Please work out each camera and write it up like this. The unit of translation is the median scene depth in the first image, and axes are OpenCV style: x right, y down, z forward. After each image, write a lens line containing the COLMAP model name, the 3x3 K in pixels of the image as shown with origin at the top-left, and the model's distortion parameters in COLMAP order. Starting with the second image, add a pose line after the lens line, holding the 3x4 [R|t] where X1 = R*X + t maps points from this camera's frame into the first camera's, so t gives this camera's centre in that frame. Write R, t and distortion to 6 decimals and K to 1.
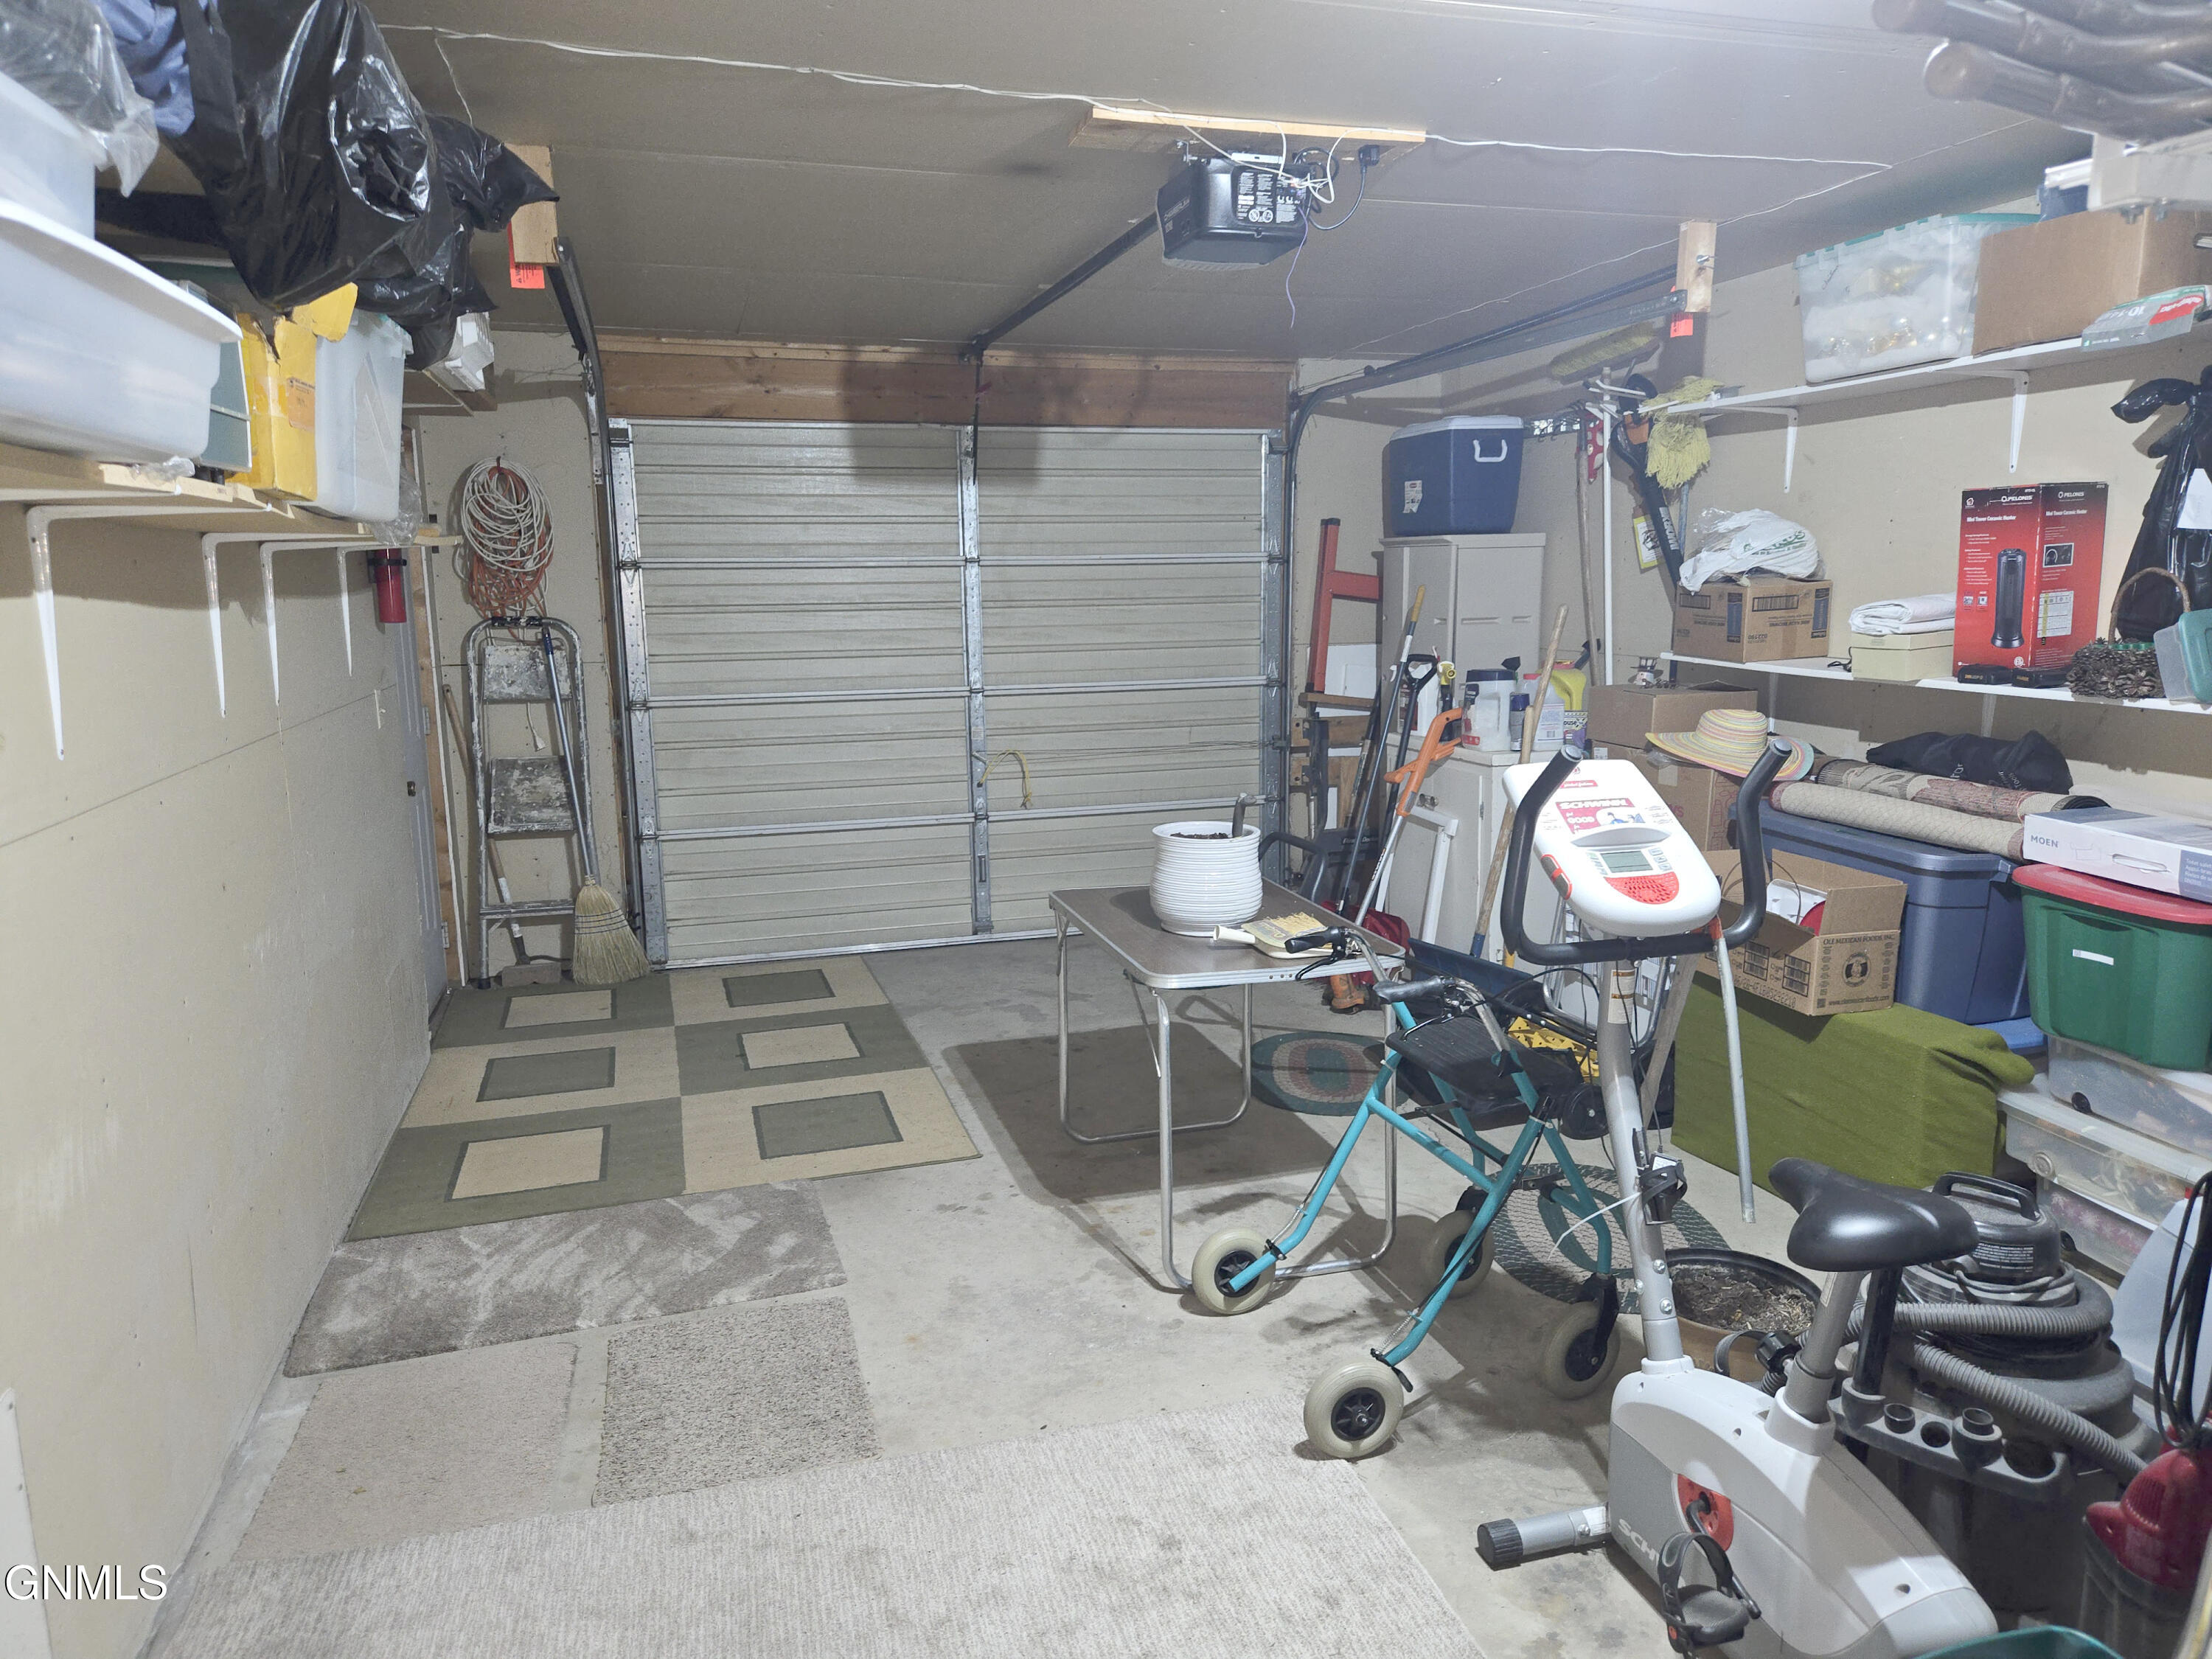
lens RADIAL K [[1491.1, 0, 1122.5], [0, 1491.1, 831.7], [0, 0, 1]] dist [0.060811, -0.054770]
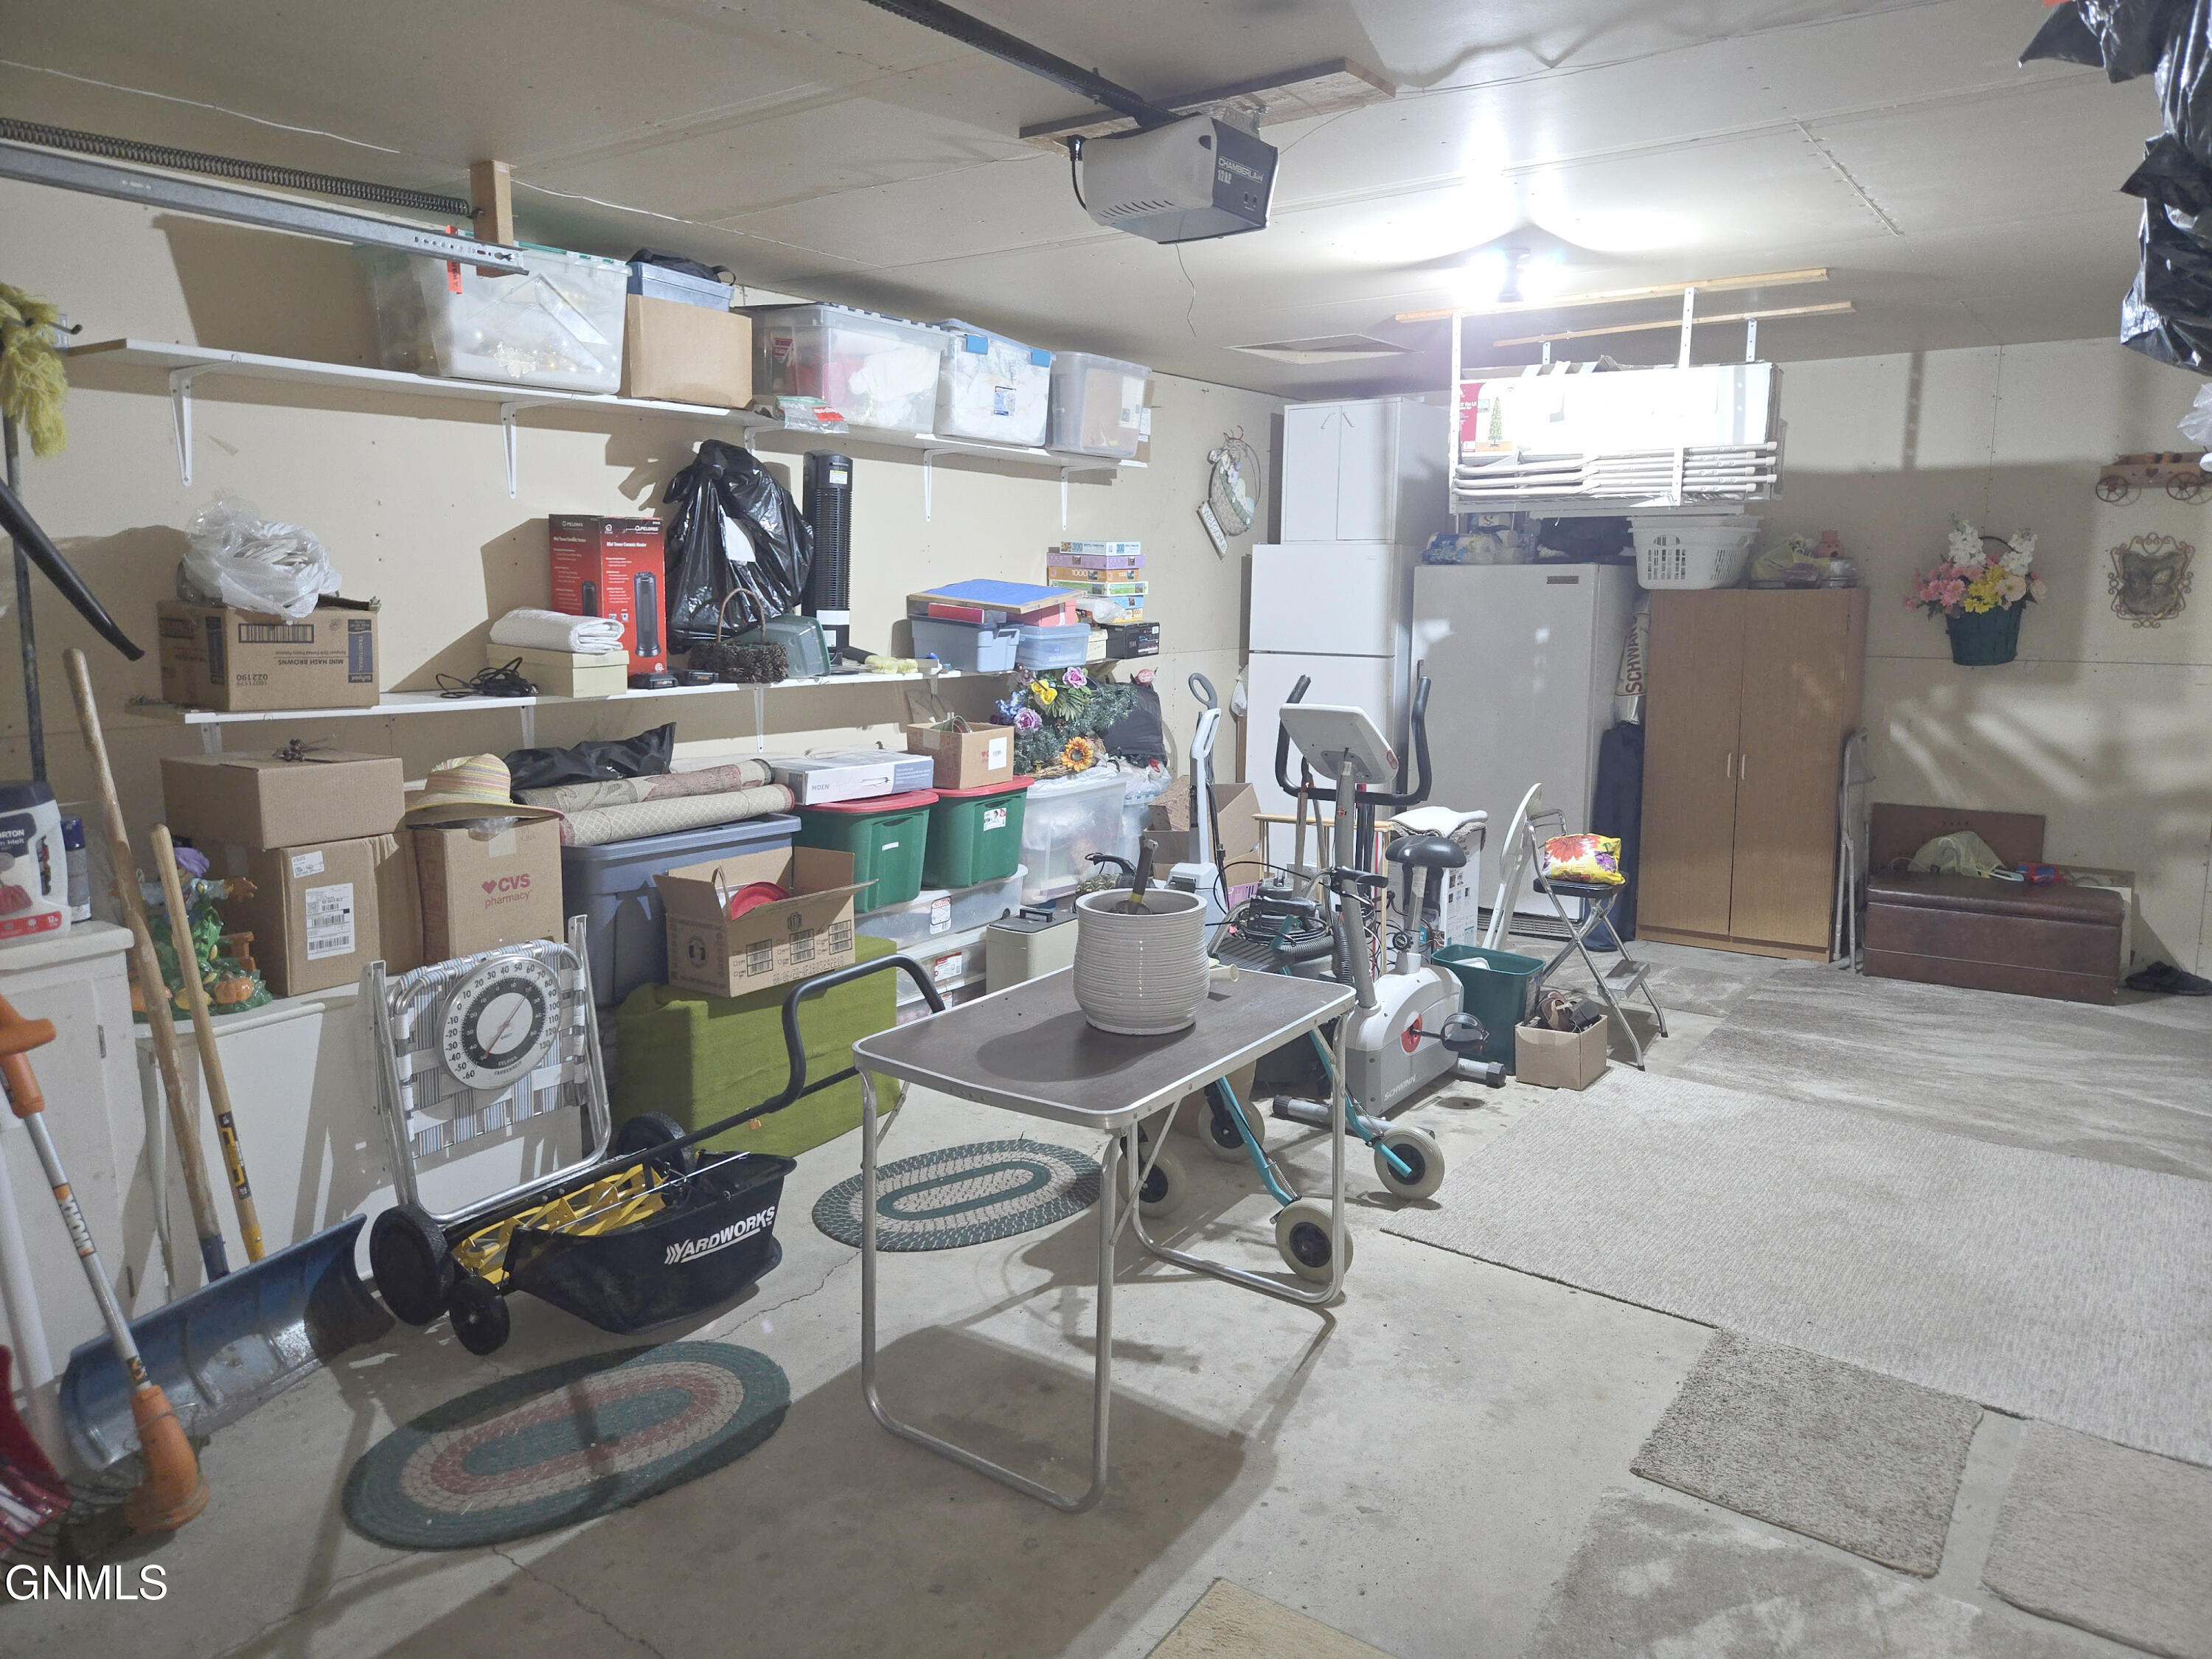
lens RADIAL K [[1491.1, 0, 1116.6], [0, 1491.1, 797.4], [0, 0, 1]] dist [0.060811, -0.054770]
pose [[-0.619969, -0.103701, 0.777743, -0.549109], [0.142043, 0.960016, 0.241232, -0.246456], [-0.771662, 0.260030, -0.580450, 1.430558]]
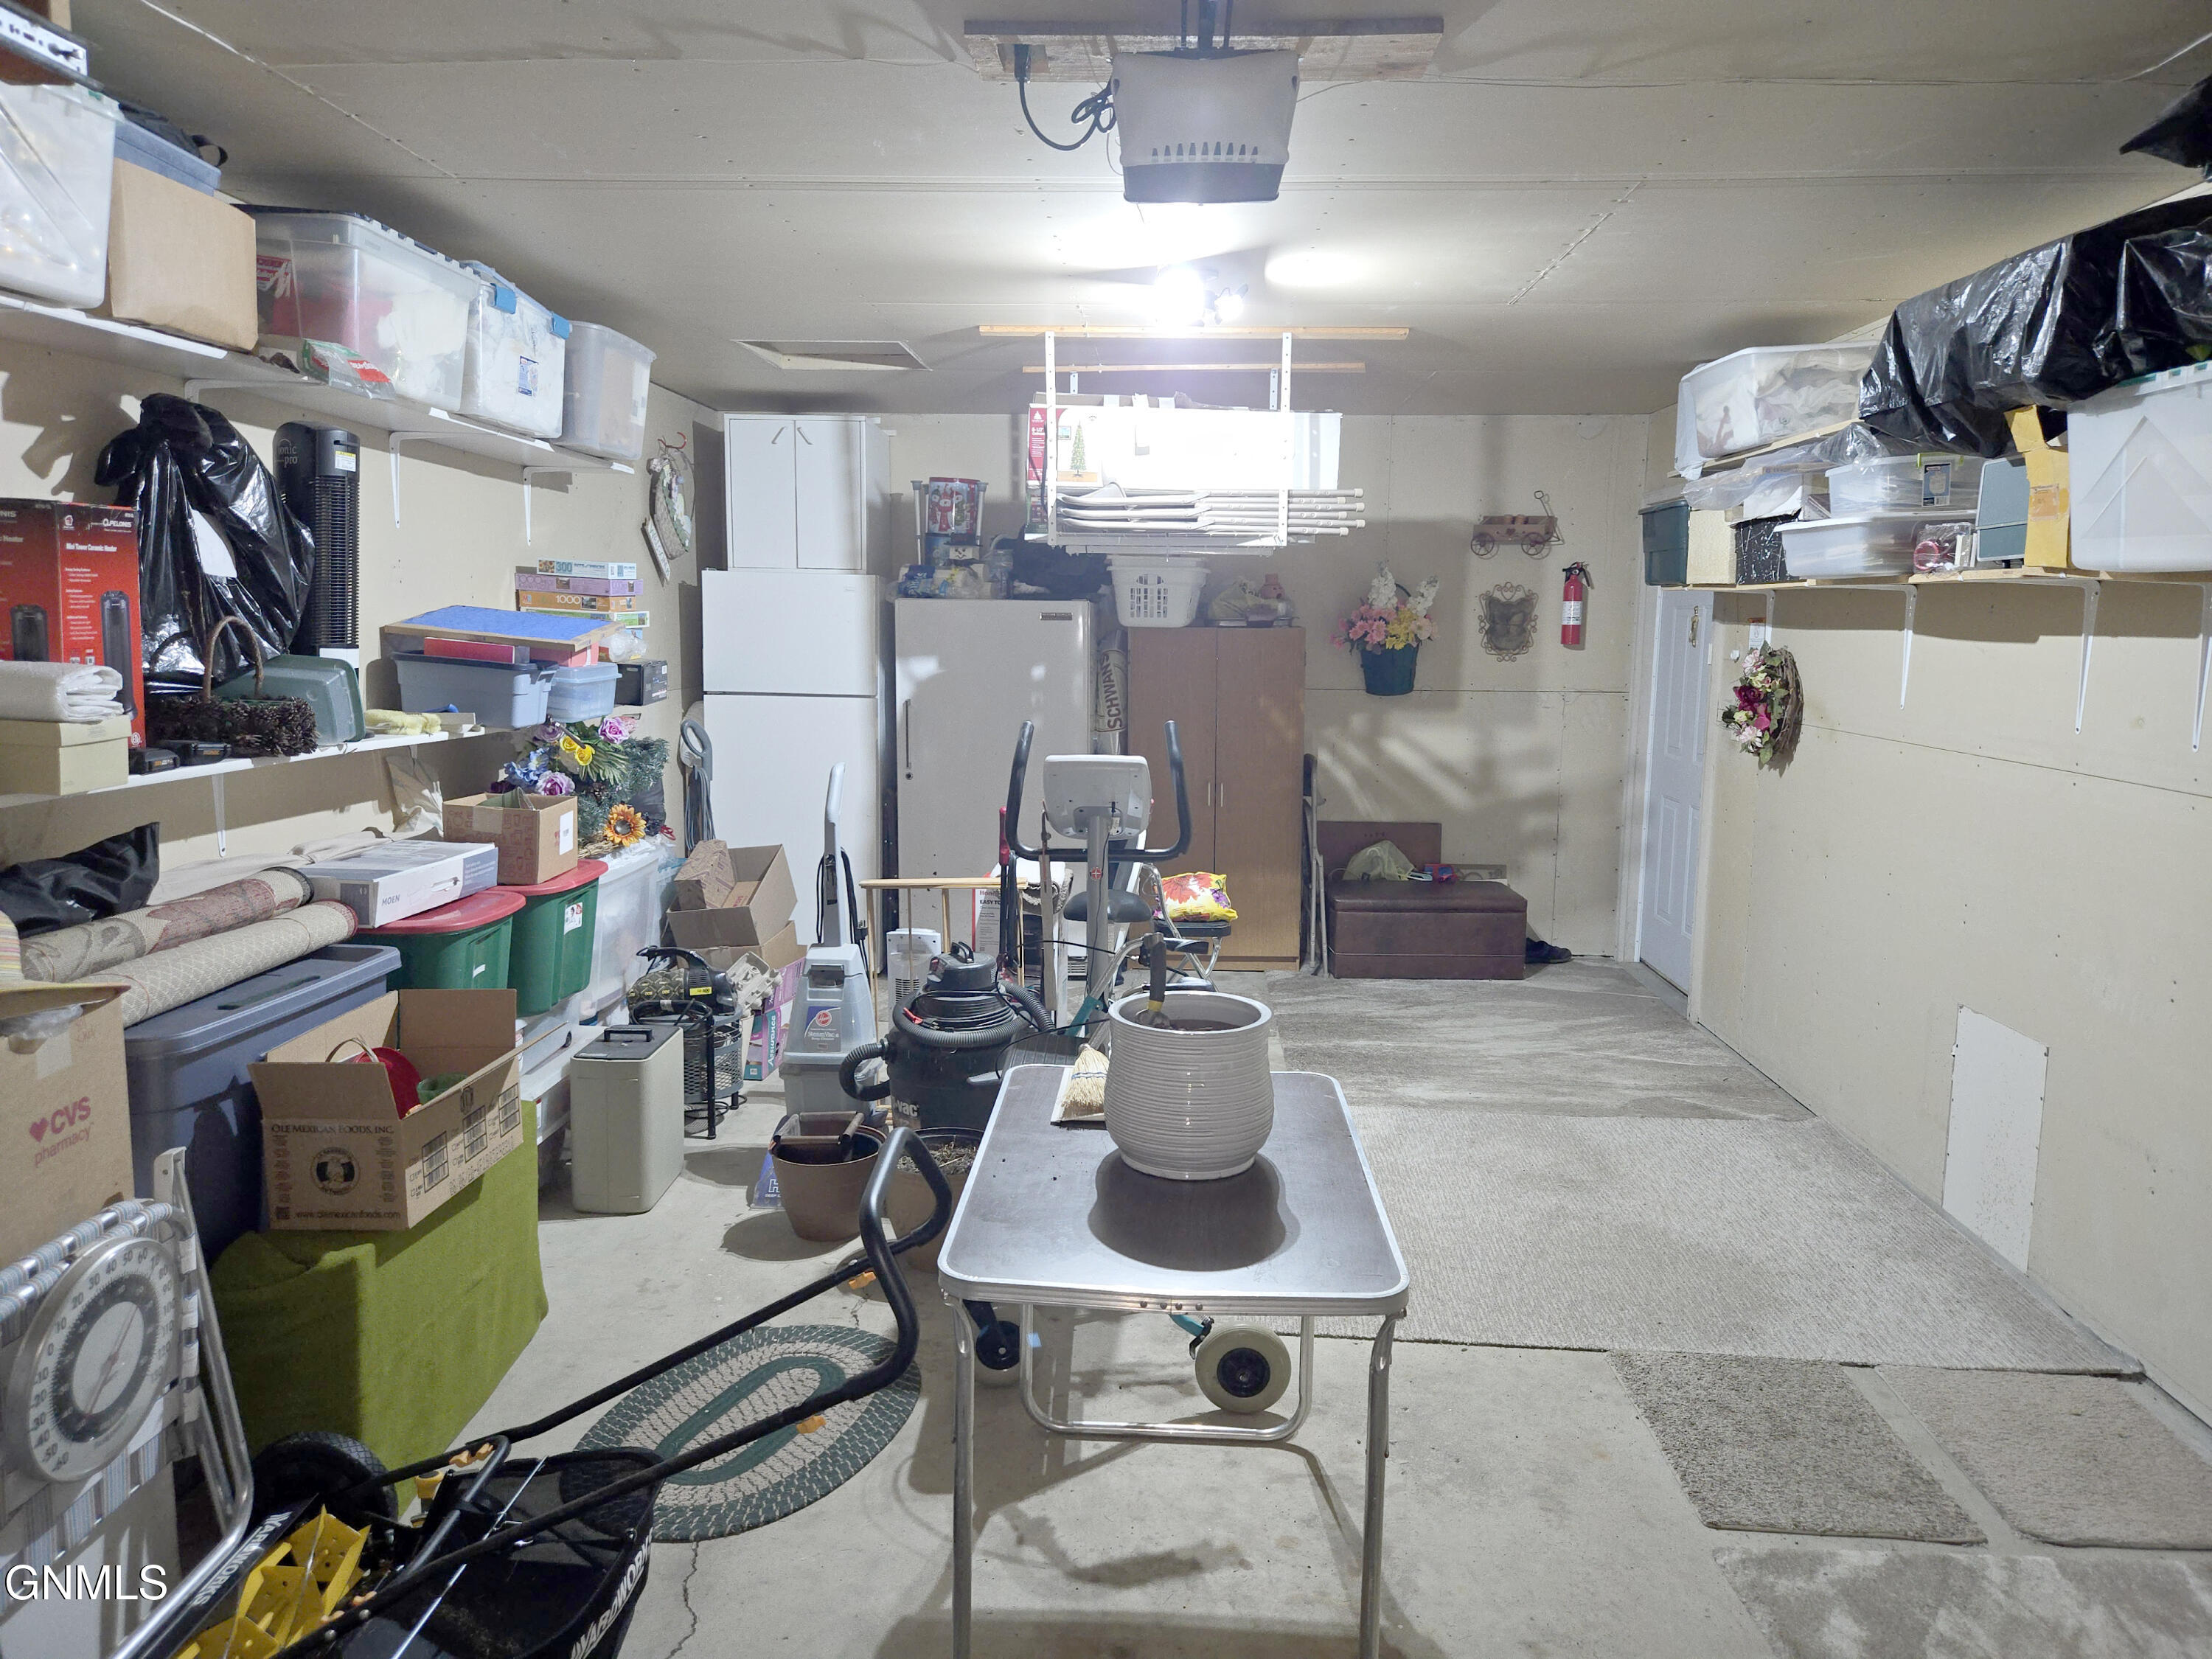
lens RADIAL K [[1491.1, 0, 1117.9], [0, 1491.1, 812.5], [0, 0, 1]] dist [0.060811, -0.054770]
pose [[-0.944932, -0.042451, 0.324502, -0.122156], [0.055929, 0.956018, 0.287927, -0.268613], [-0.322453, 0.290220, -0.900997, 1.538577]]
